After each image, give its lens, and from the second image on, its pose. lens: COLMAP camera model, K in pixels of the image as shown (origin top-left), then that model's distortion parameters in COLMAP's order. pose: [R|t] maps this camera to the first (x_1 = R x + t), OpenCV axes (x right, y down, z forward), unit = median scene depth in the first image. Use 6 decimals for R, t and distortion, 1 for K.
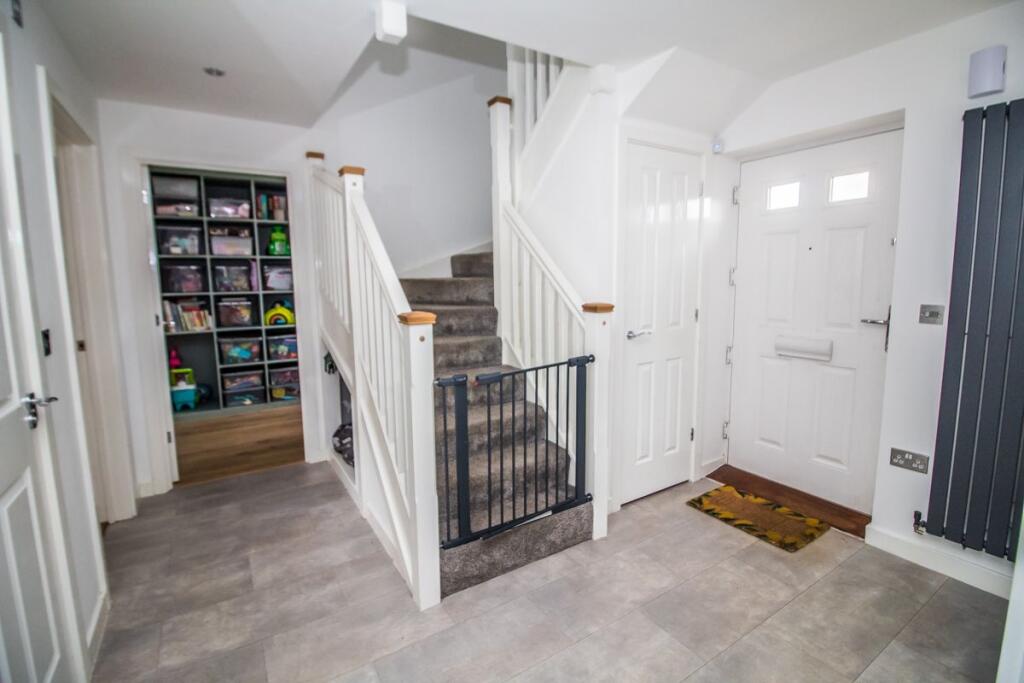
lens RADIAL K [[468.3, 0, 514.4], [0, 468.3, 330.7], [0, 0, 1]] dist [0.000506, -0.015356]
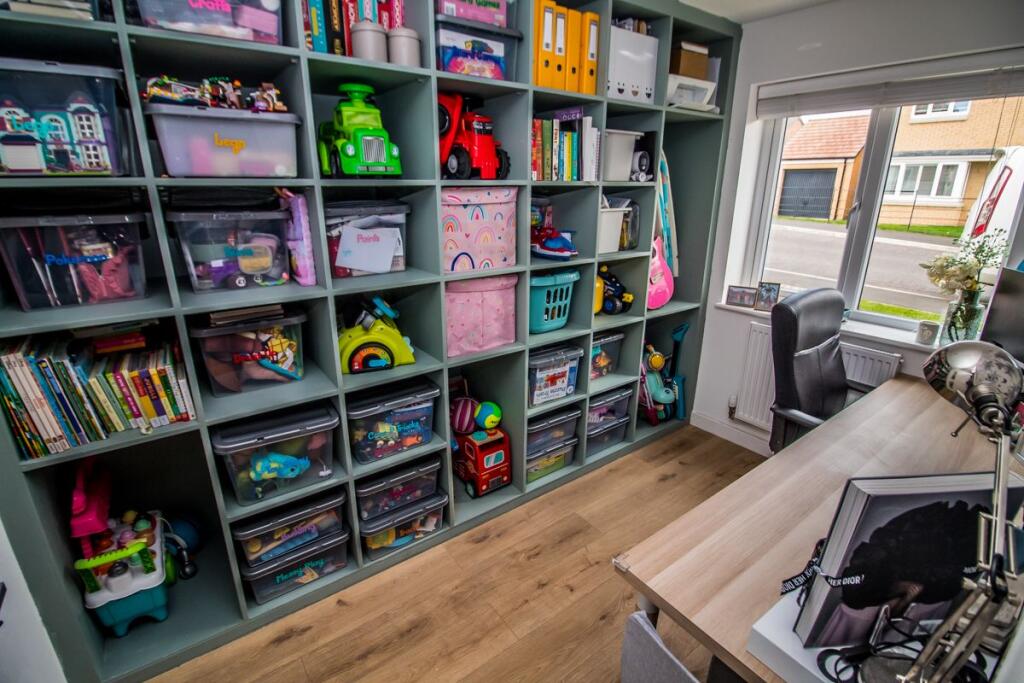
lens RADIAL K [[475.7, 0, 509.8], [0, 475.7, 328.5], [0, 0, 1]] dist [-0.000218, -0.011880]
pose [[0.998897, -0.002373, 0.046891, -0.434747], [-0.006099, 0.983702, 0.179705, -0.119416], [-0.046553, -0.179793, 0.982602, 0.665549]]
